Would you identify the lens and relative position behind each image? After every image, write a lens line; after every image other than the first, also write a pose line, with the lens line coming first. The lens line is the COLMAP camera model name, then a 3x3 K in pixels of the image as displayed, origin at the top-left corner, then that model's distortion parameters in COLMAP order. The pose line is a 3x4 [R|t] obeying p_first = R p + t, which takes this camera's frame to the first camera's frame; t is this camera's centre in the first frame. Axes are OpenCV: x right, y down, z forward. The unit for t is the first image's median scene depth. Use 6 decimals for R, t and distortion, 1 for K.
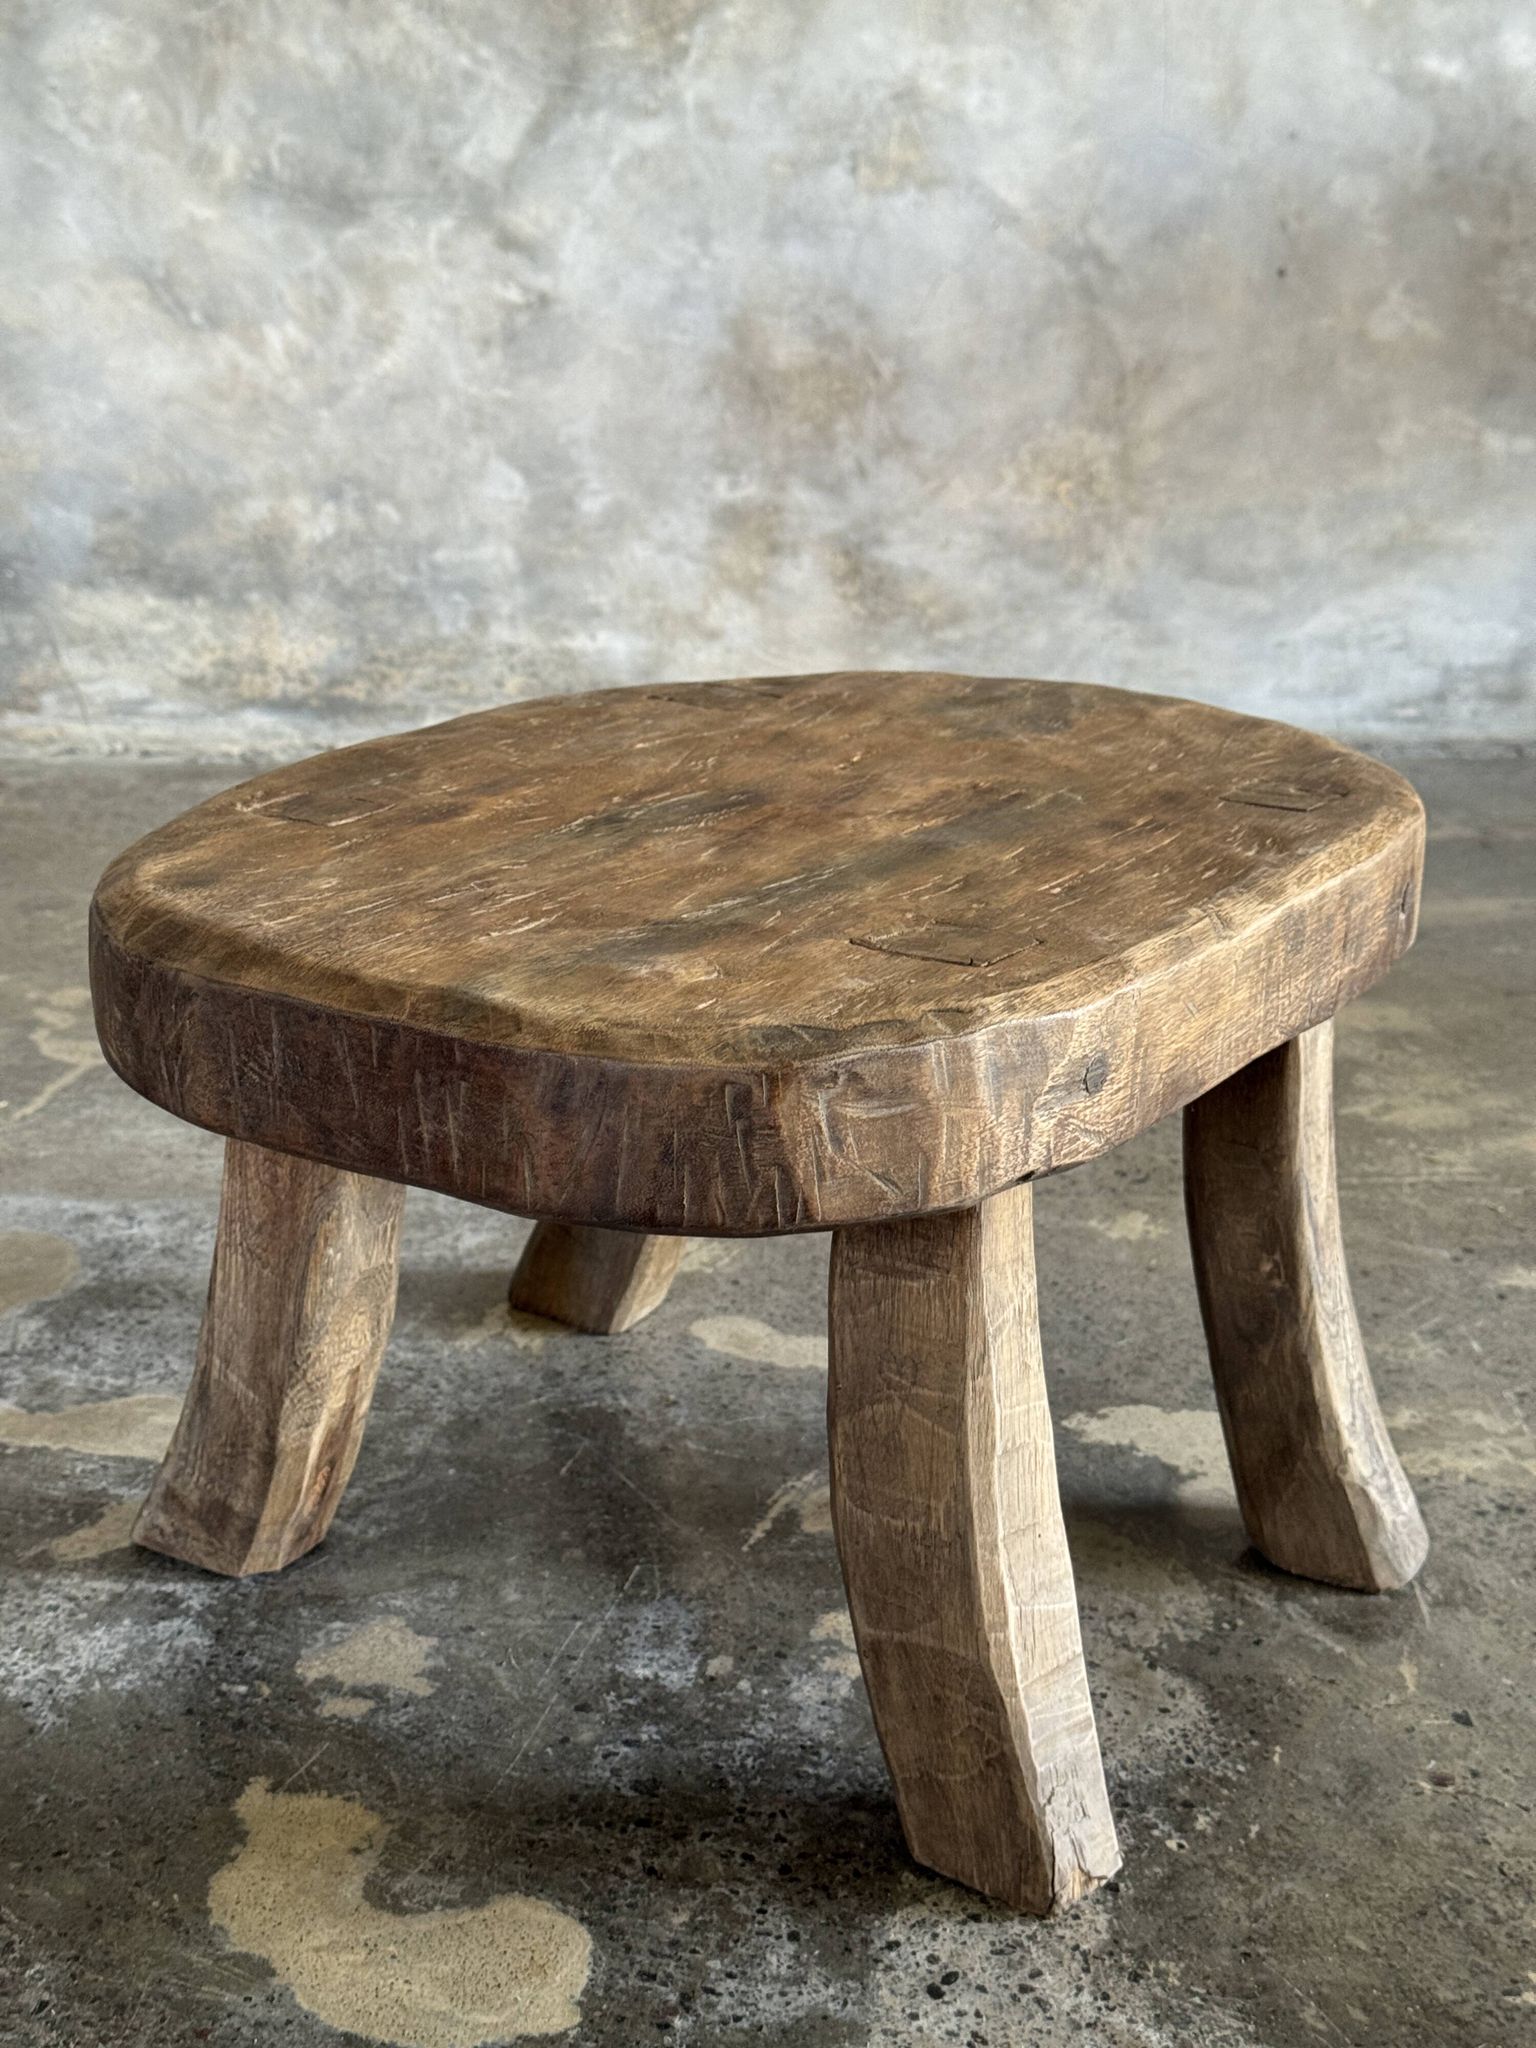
lens RADIAL K [[2836.4, 0, 765.9], [0, 2836.4, 1035.4], [0, 0, 1]] dist [0.058902, 0.000000]
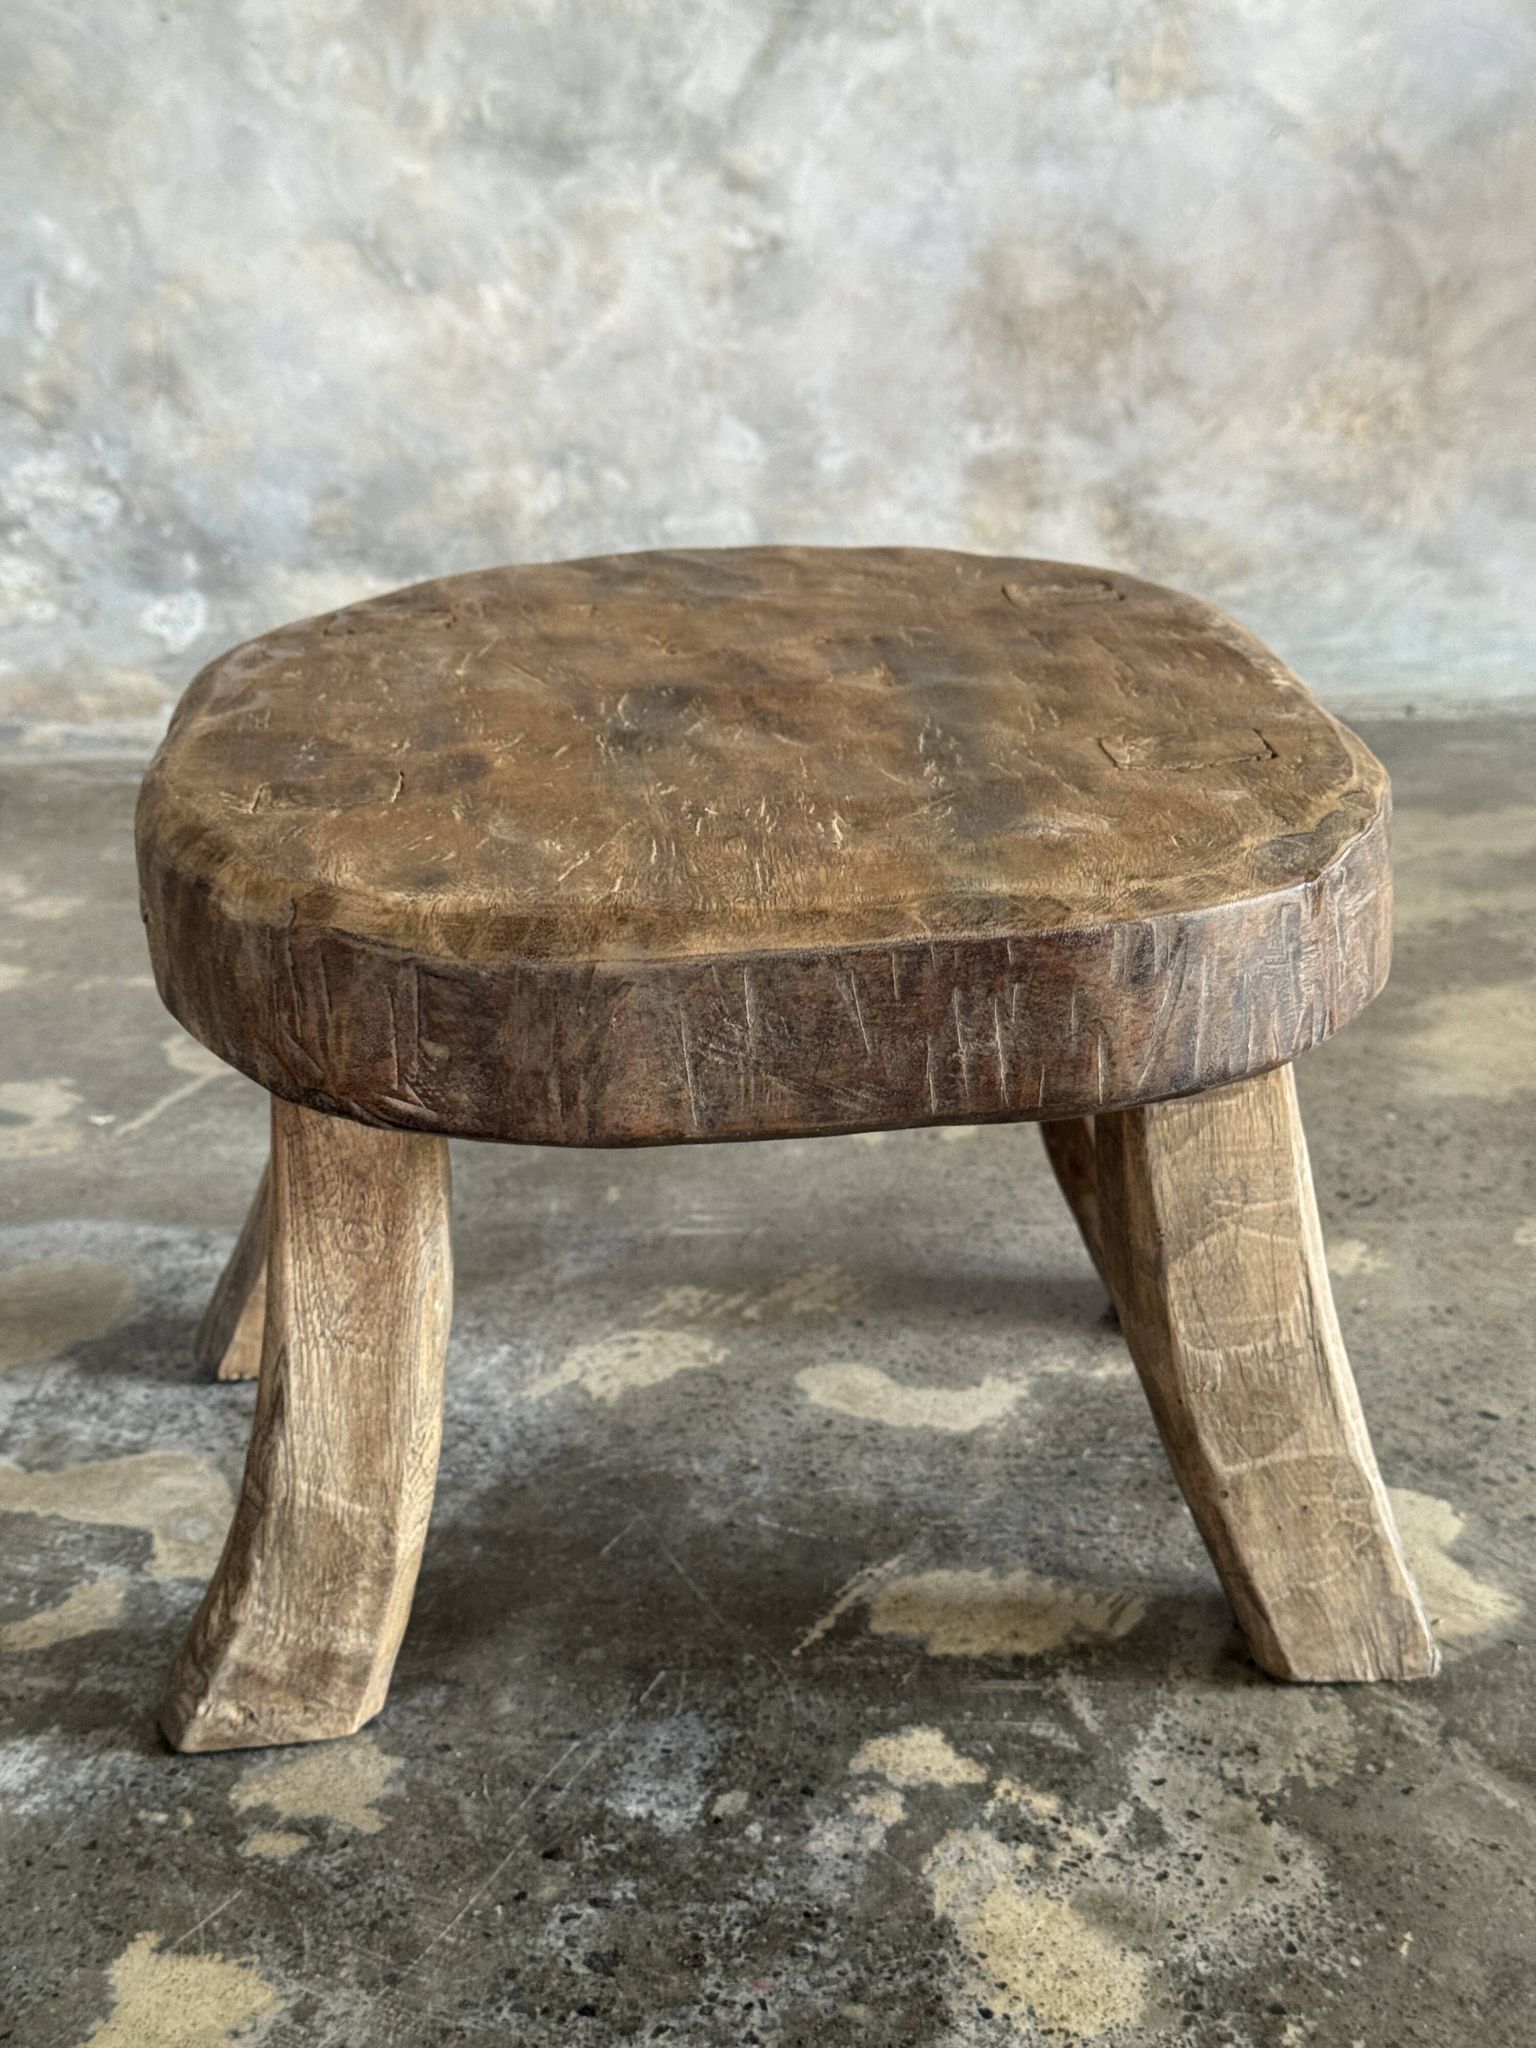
lens RADIAL K [[2836.4, 0, 769.1], [0, 2836.4, 1011.0], [0, 0, 1]] dist [0.058902, 0.000000]
pose [[0.988366, -0.010095, -0.151759, 0.088798], [0.009069, 0.999931, -0.007455, -0.002077], [0.151824, 0.005992, 0.988389, 0.129762]]
